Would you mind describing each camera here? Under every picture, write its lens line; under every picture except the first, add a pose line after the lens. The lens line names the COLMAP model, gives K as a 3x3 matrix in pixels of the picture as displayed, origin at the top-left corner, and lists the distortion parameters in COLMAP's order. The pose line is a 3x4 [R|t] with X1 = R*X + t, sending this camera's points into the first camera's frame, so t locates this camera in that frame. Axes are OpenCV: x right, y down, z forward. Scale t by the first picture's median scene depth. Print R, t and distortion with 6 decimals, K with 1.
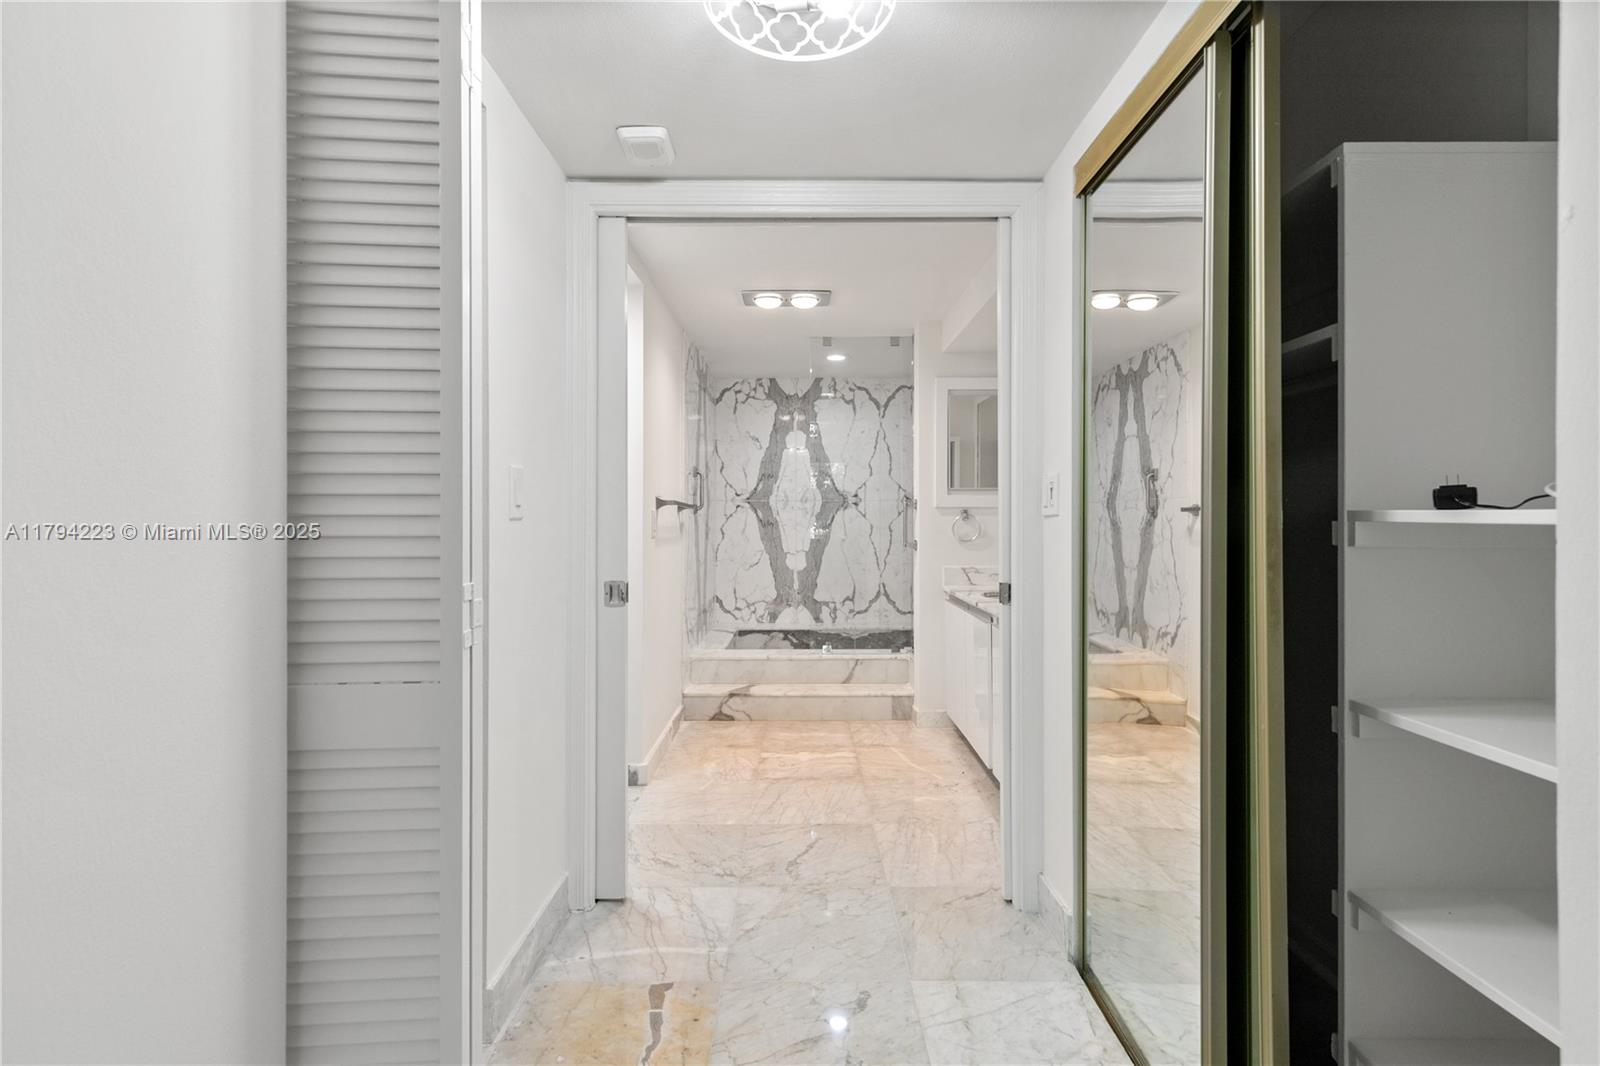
lens RADIAL K [[729.6, 0, 800.0], [0, 729.6, 517.1], [0, 0, 1]] dist [0.009876, -0.001459]
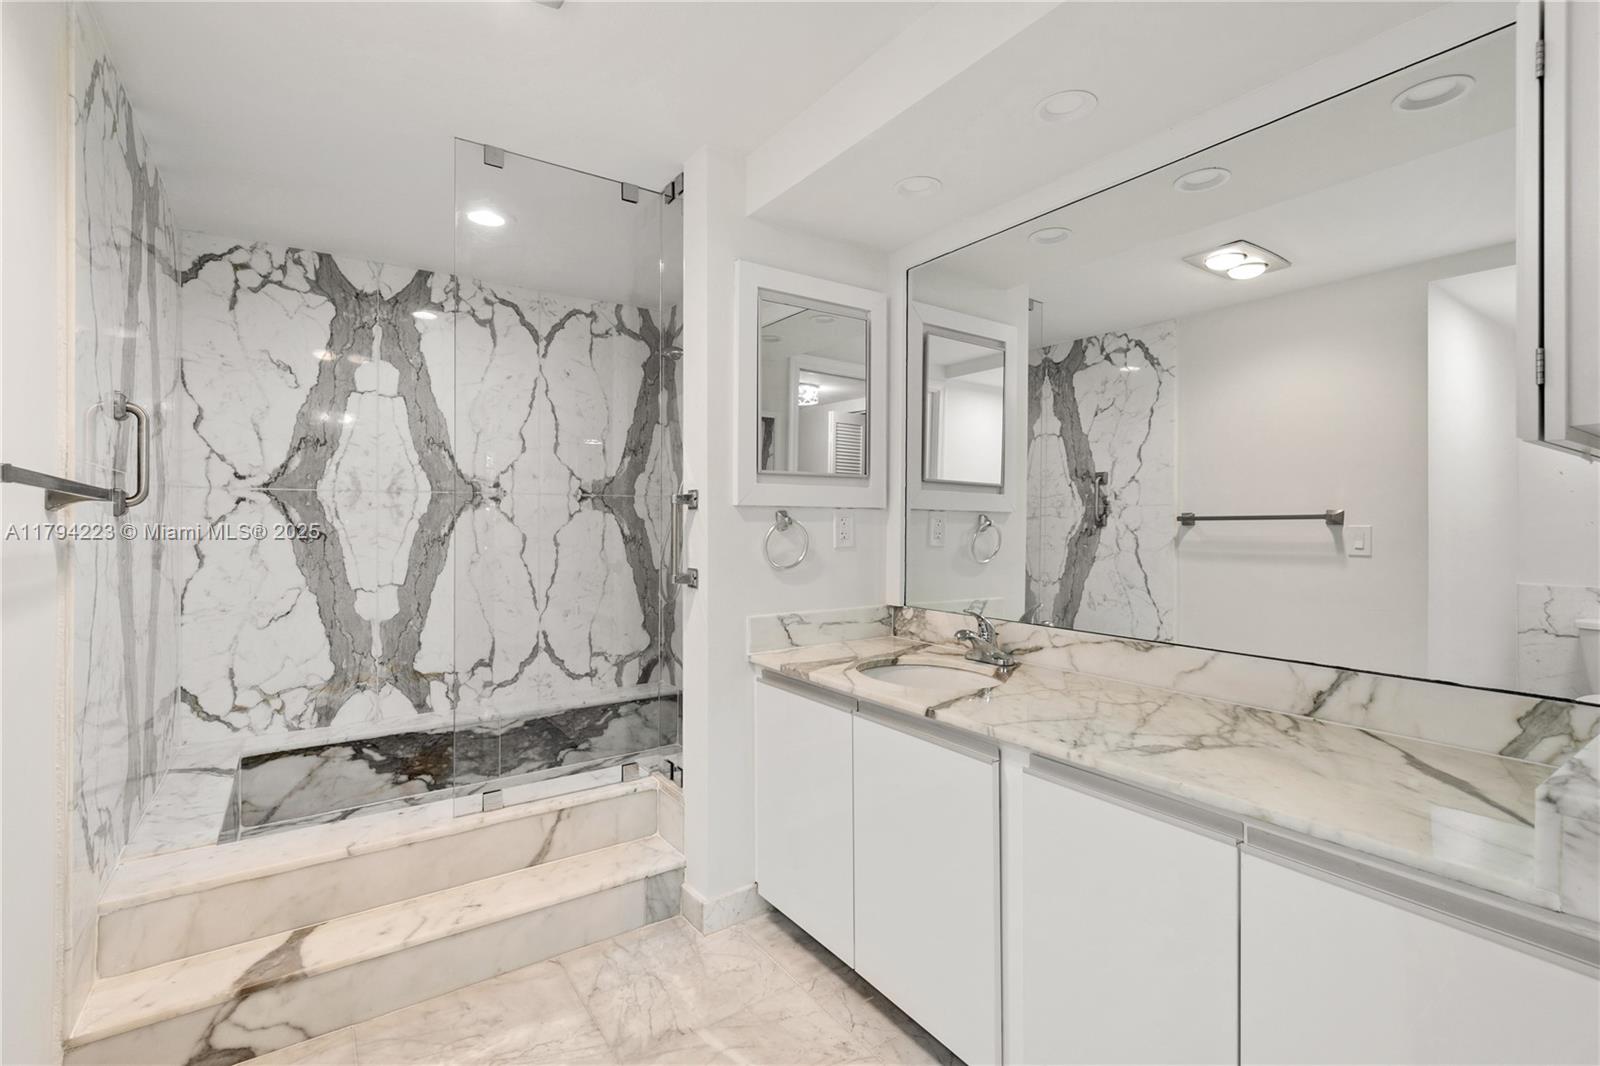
lens RADIAL K [[729.6, 0, 799.1], [0, 729.6, 520.5], [0, 0, 1]] dist [0.009876, -0.001459]
pose [[0.825828, 0.002160, 0.563919, -0.052956], [-0.002750, 0.999996, 0.000196, -0.001978], [-0.563916, -0.001713, 0.825830, 0.381819]]
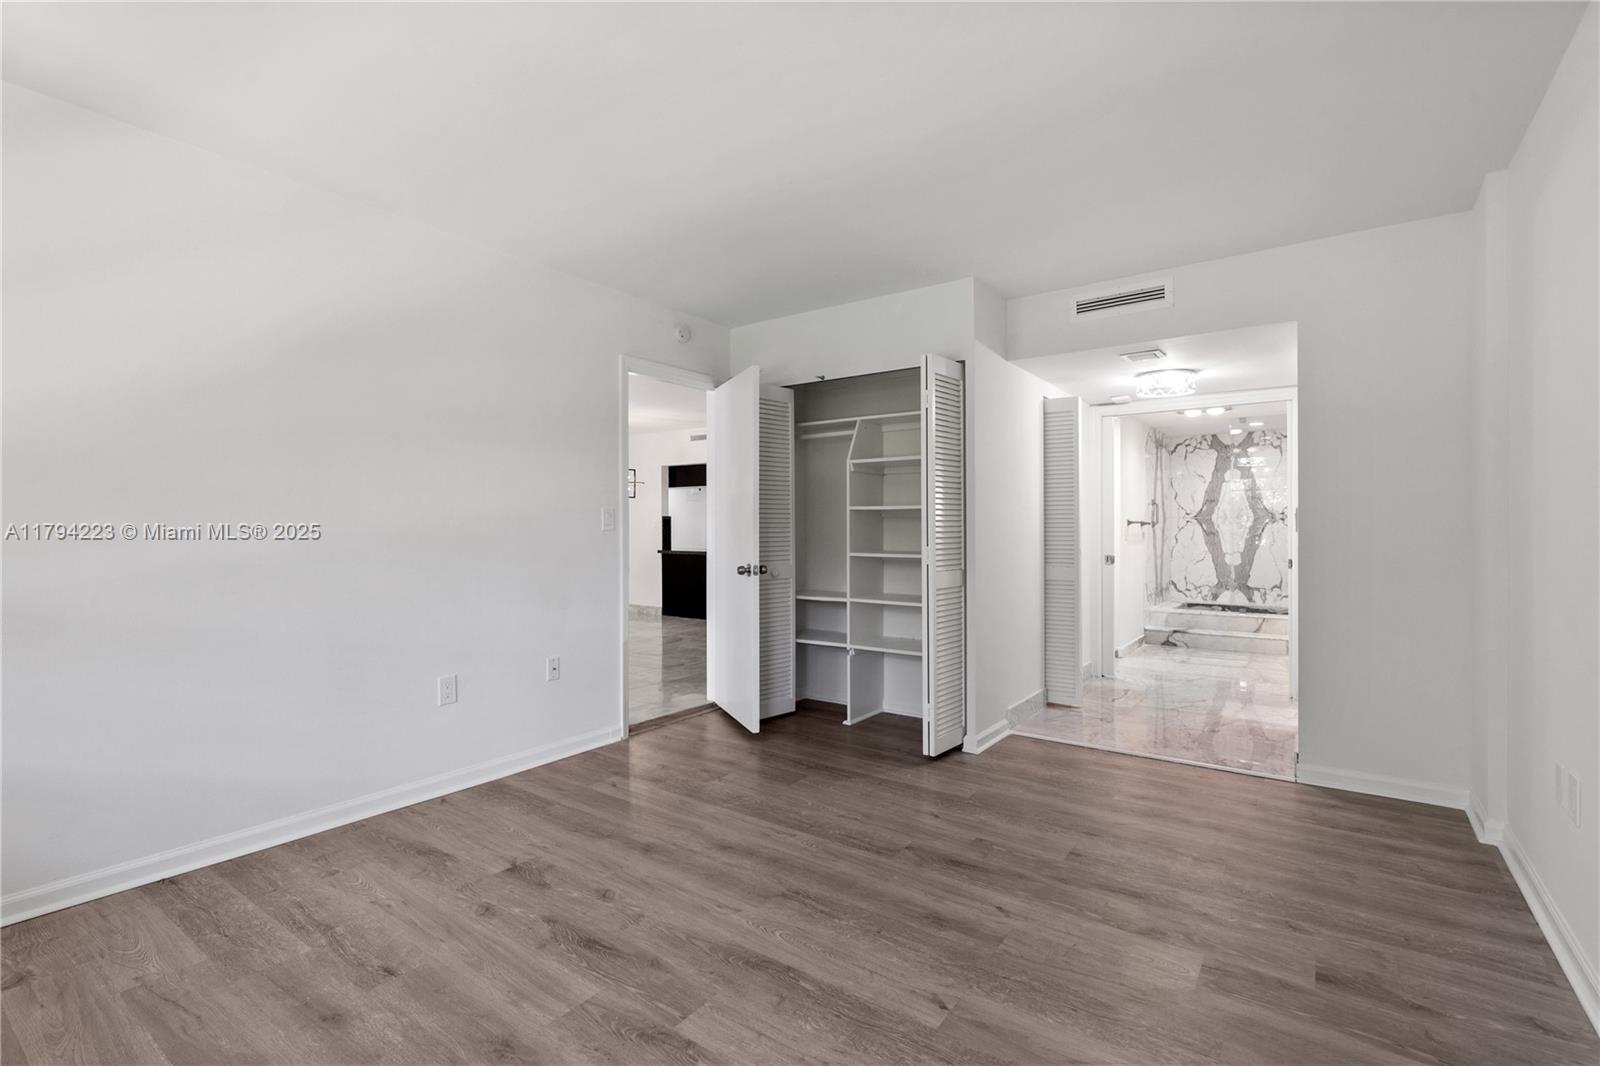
lens RADIAL K [[729.6, 0, 797.7], [0, 729.6, 526.1], [0, 0, 1]] dist [0.009876, -0.001459]
pose [[0.810119, -0.002556, -0.586260, 0.147582], [0.003349, 0.999994, 0.000268, -0.008571], [0.586256, -0.002180, 0.810123, -0.691968]]
